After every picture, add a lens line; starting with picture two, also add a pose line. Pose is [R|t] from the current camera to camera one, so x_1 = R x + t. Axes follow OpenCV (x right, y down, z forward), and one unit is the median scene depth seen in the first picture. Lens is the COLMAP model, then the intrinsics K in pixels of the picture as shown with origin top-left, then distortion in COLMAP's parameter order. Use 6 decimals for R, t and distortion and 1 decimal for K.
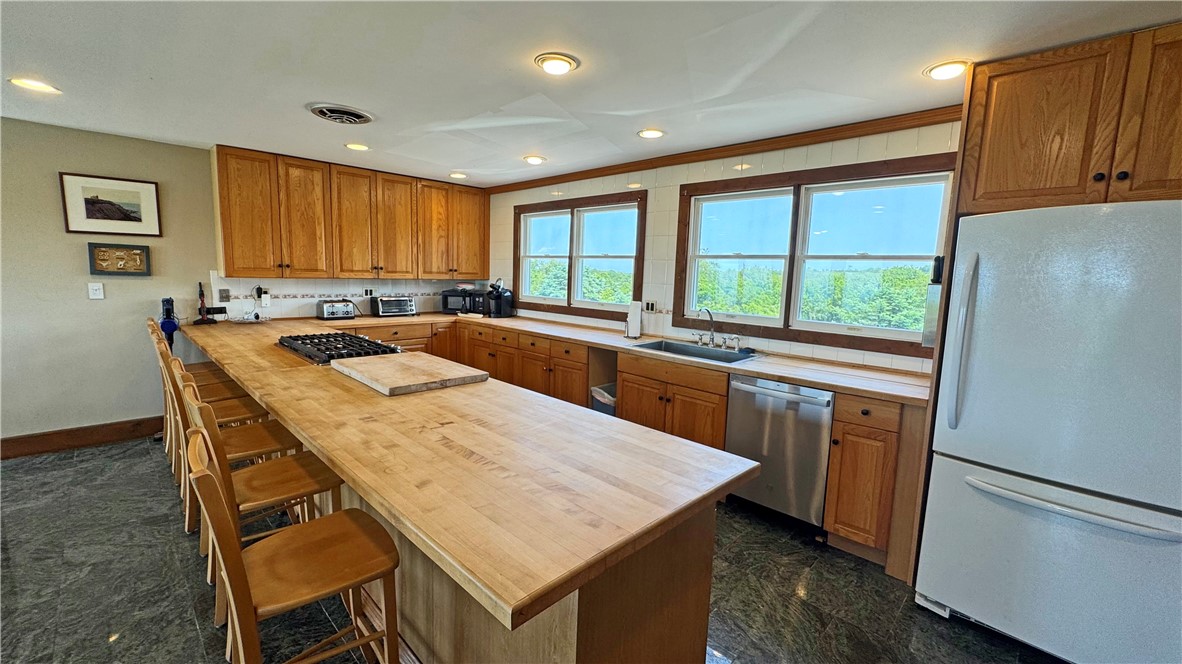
lens RADIAL K [[473.2, 0, 602.1], [0, 473.2, 320.3], [0, 0, 1]] dist [-0.003206, -0.000878]
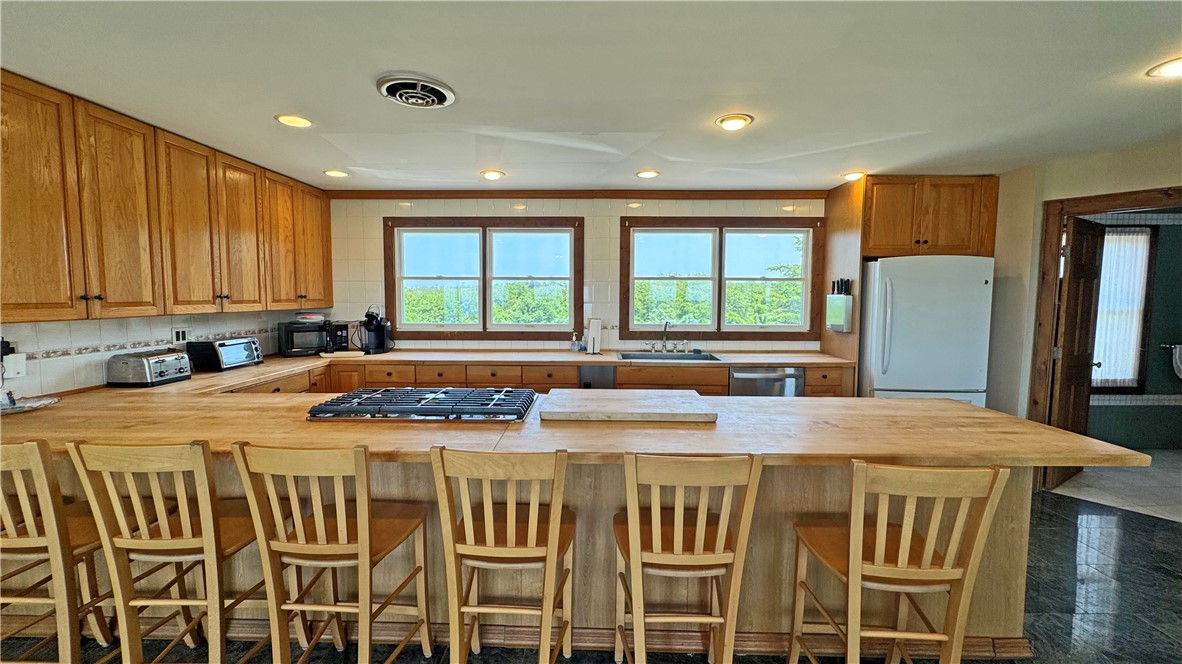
lens RADIAL K [[473.2, 0, 585.0], [0, 473.2, 323.2], [0, 0, 1]] dist [-0.003206, -0.000878]
pose [[0.731741, -0.068549, 0.678127, -0.595641], [0.088464, 0.996066, 0.005230, -0.035312], [-0.675818, 0.056163, 0.734926, 0.195209]]
